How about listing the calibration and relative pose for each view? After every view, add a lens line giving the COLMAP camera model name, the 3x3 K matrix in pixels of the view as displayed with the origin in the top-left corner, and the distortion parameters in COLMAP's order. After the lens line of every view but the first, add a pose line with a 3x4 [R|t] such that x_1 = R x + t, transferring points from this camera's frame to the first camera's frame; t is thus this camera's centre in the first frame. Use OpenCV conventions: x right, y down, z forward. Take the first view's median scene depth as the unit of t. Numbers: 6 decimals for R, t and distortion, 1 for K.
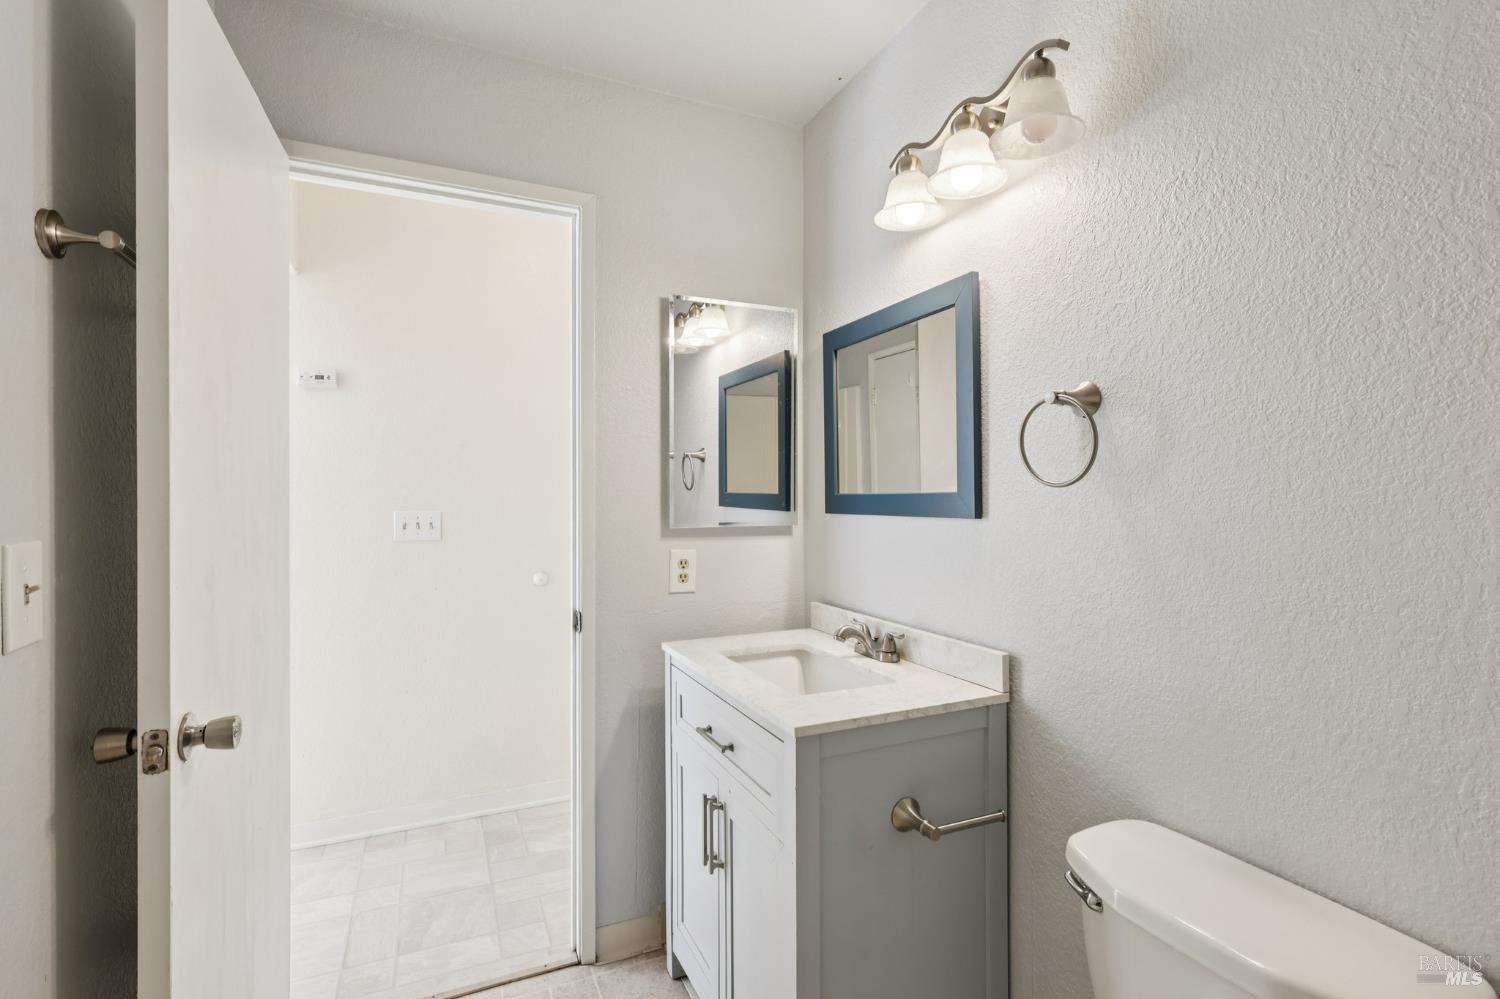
lens RADIAL K [[695.4, 0, 753.7], [0, 695.4, 490.4], [0, 0, 1]] dist [-0.001352, -0.000422]
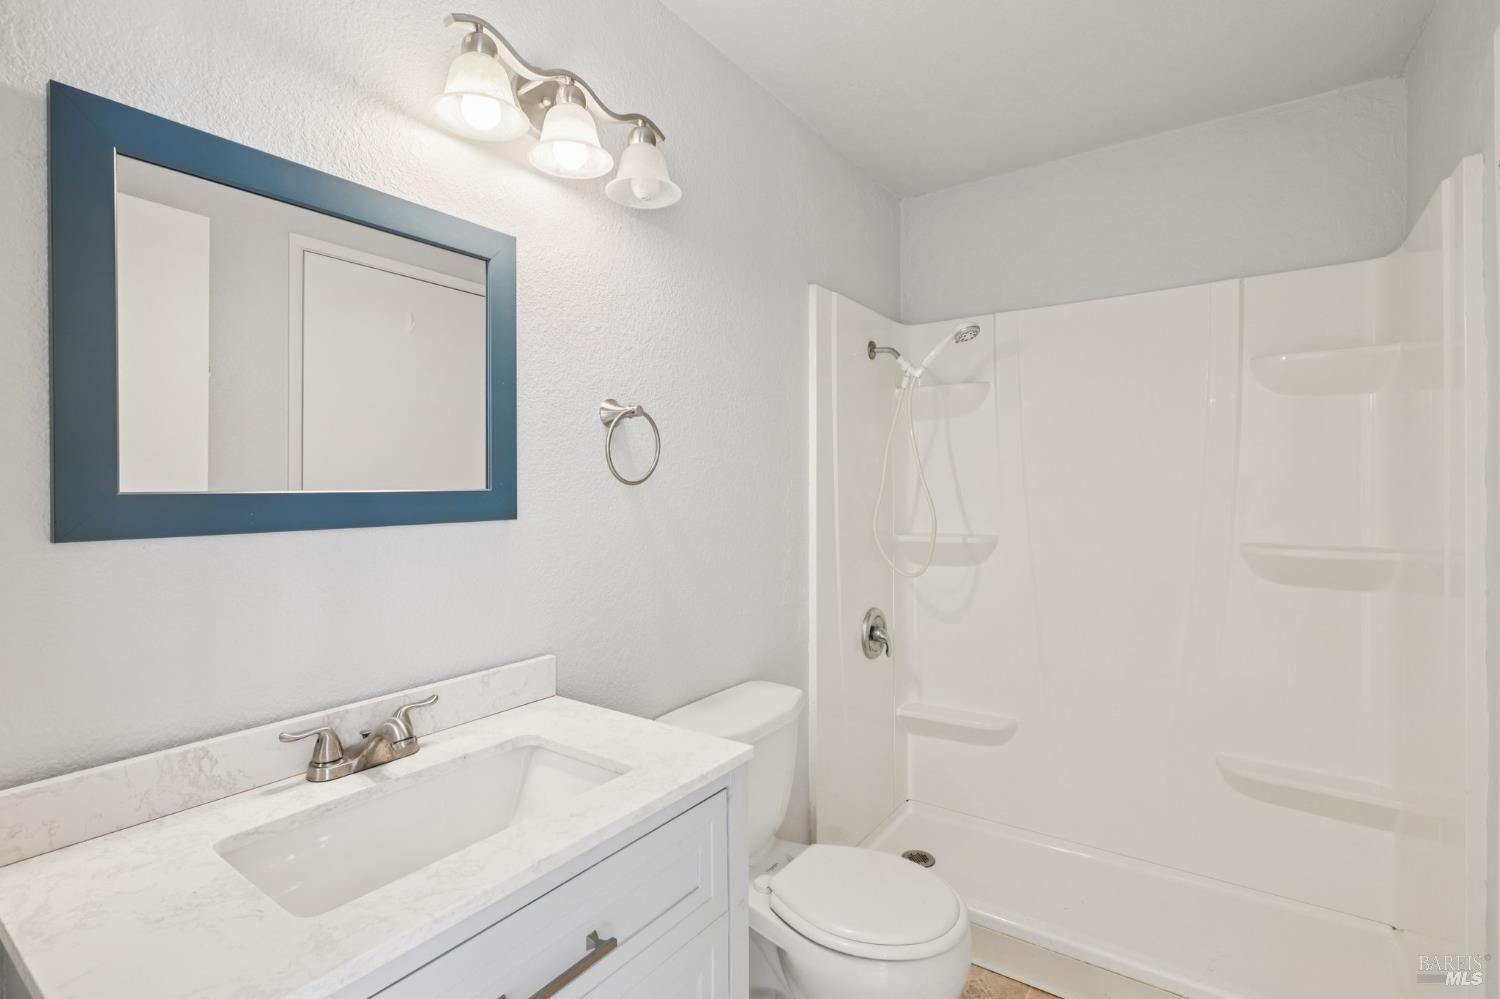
lens RADIAL K [[695.4, 0, 753.7], [0, 695.4, 490.4], [0, 0, 1]] dist [-0.001352, -0.000422]
pose [[-0.500596, 0.000586, 0.865681, -0.551869], [-0.002156, 0.999996, -0.001924, 0.004367], [-0.865678, -0.002830, -0.500593, 1.098489]]
